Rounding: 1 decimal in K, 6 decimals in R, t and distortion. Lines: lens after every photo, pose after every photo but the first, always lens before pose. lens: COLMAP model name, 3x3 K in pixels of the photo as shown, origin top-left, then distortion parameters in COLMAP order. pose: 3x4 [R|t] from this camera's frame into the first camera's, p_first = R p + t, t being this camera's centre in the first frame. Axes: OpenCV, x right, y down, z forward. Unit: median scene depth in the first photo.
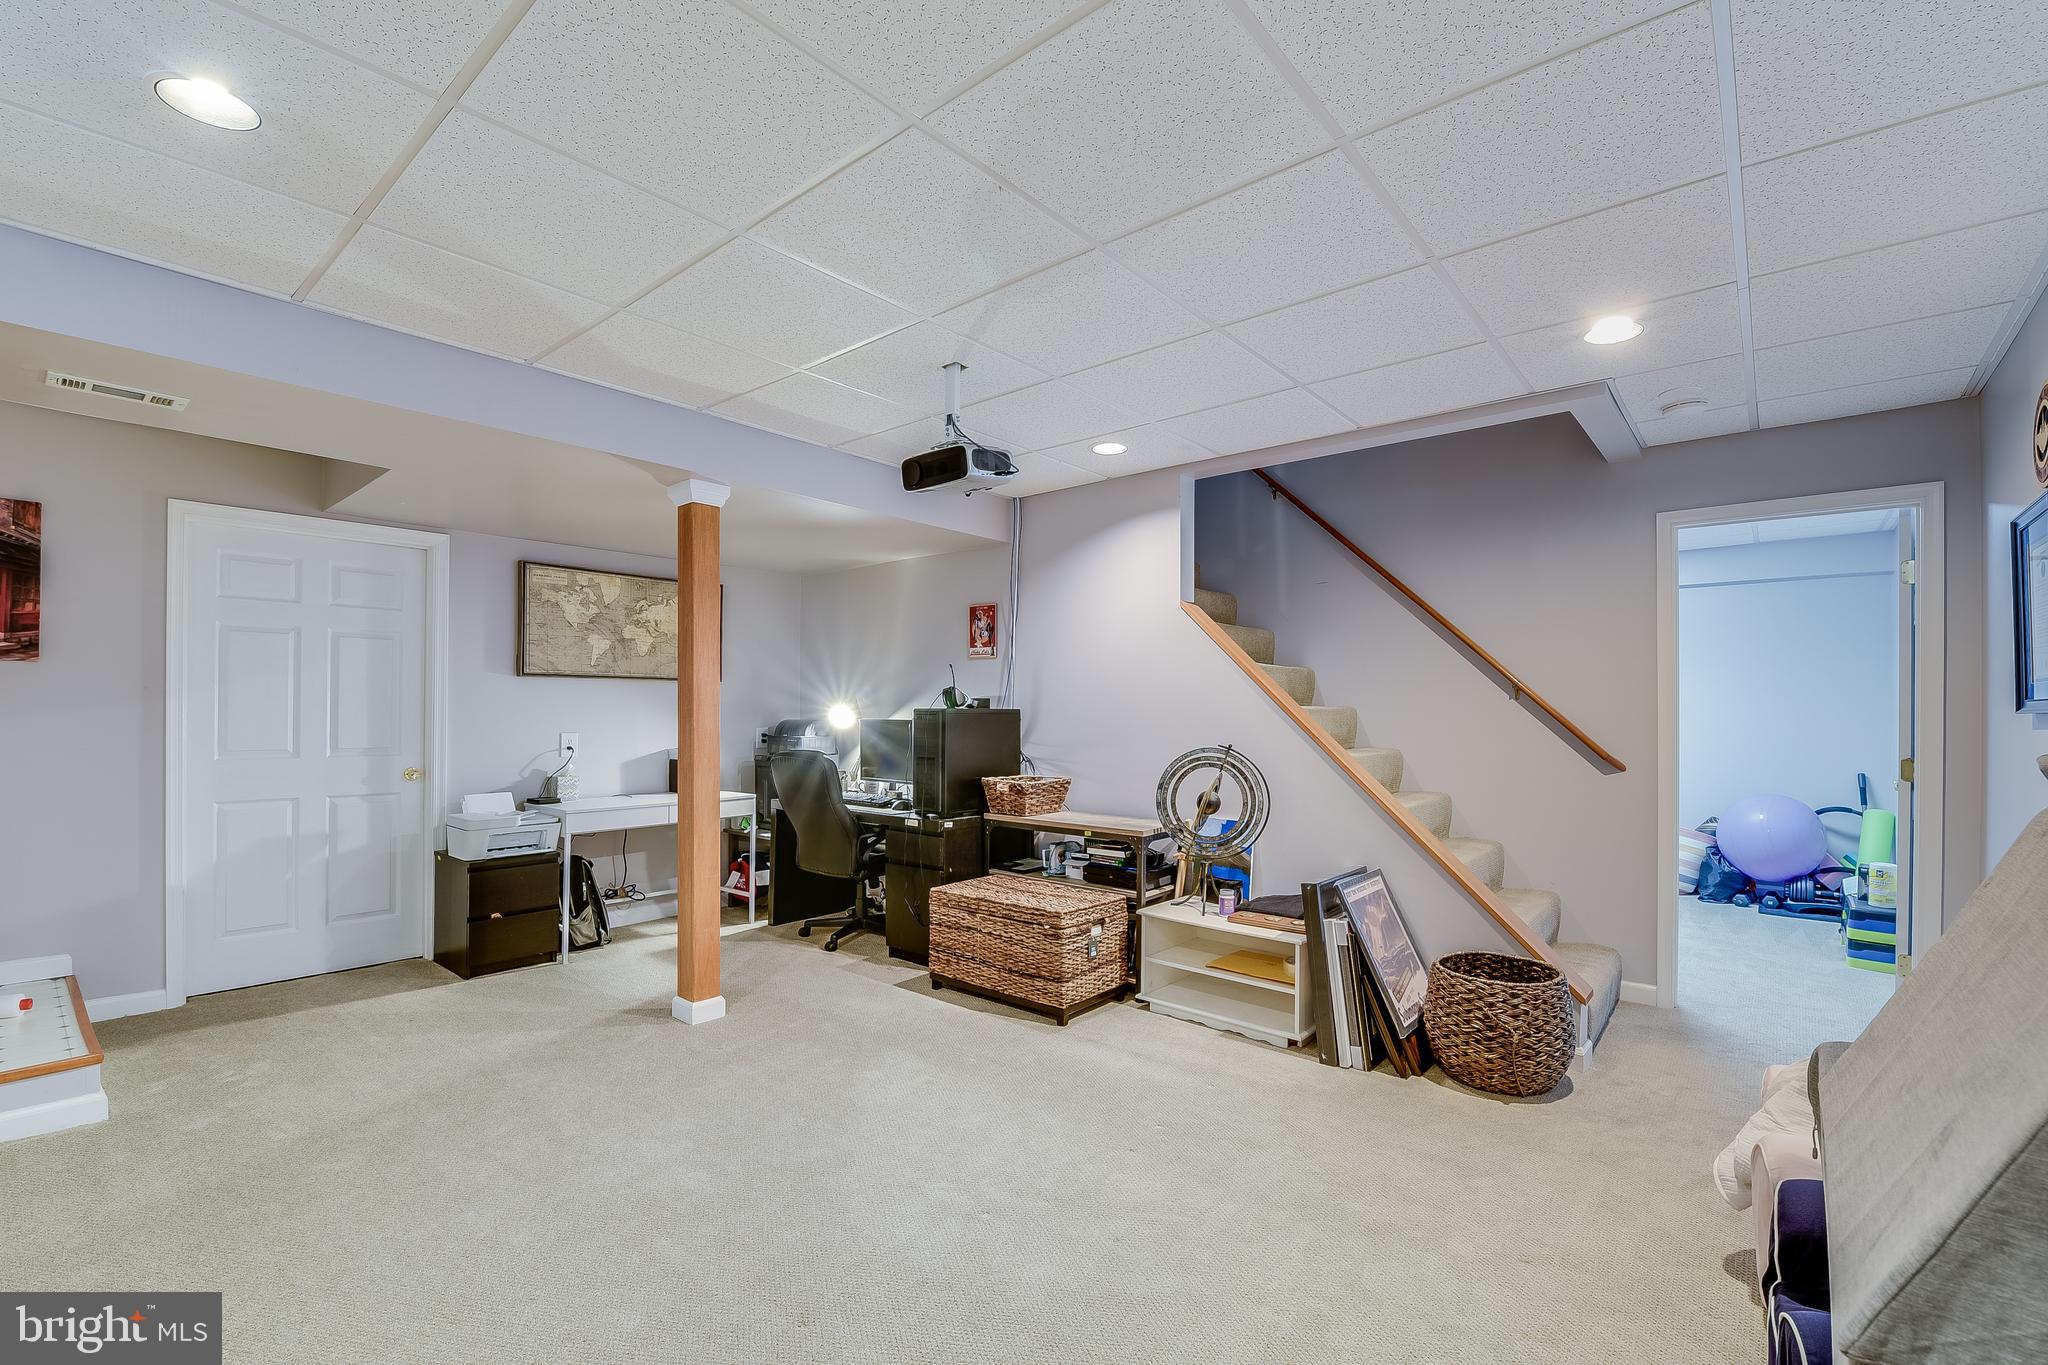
lens RADIAL K [[877.3, 0, 1017.1], [0, 877.3, 711.4], [0, 0, 1]] dist [-0.000332, 0.000080]
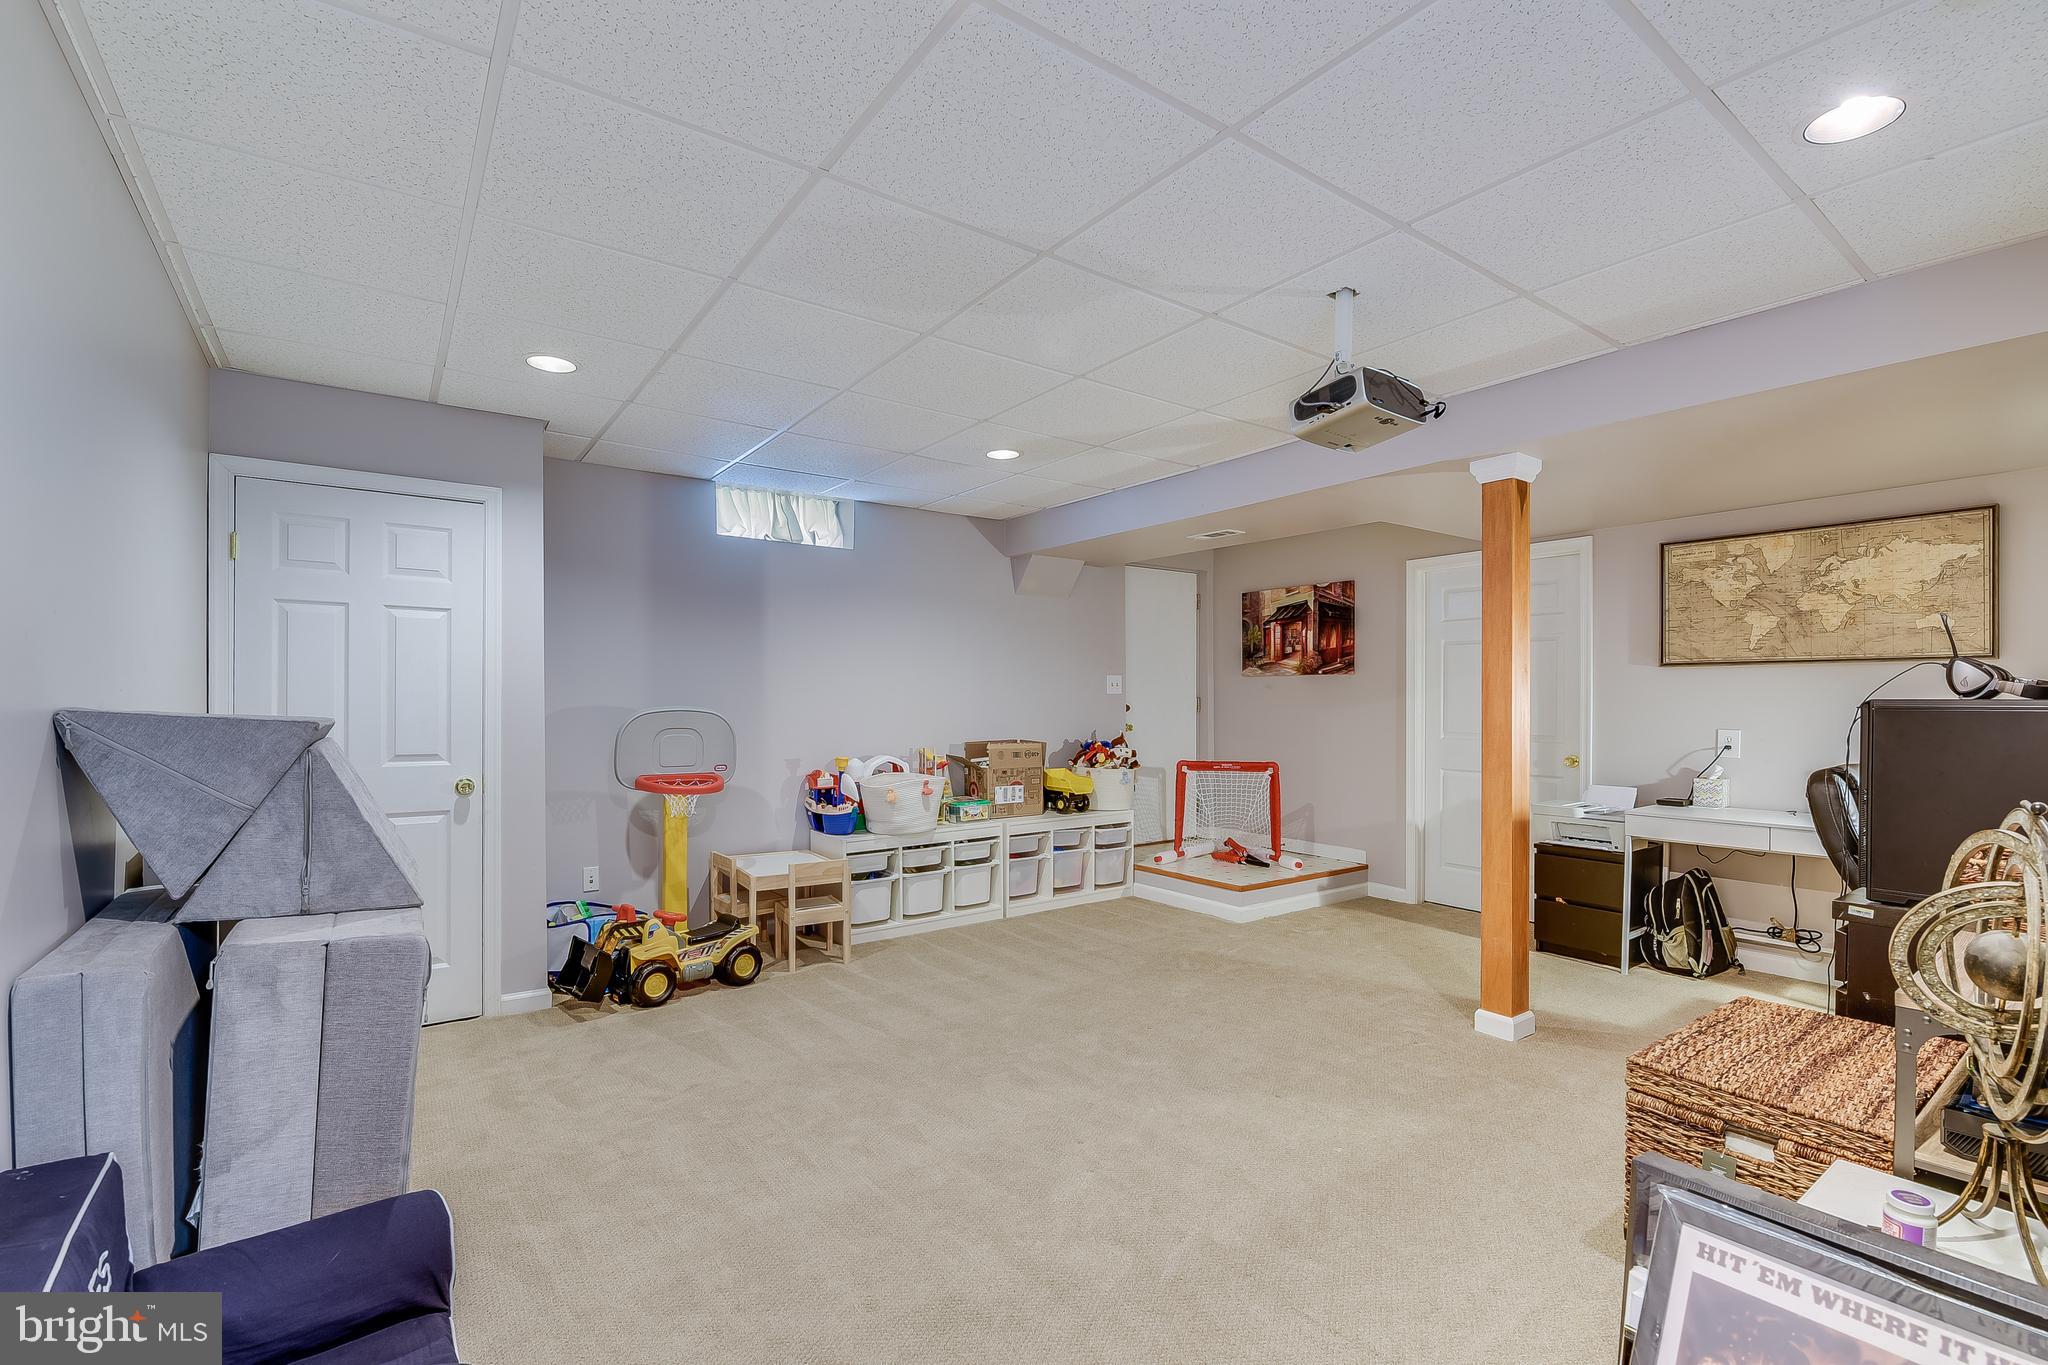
lens RADIAL K [[897.1, 0, 1032.5], [0, 897.1, 695.7], [0, 0, 1]] dist [-0.001791, -0.000312]
pose [[-0.217792, -0.007687, -0.975965, 0.588584], [-0.005261, 0.999964, -0.006702, 0.000943], [0.975981, 0.003675, -0.217825, 0.628574]]
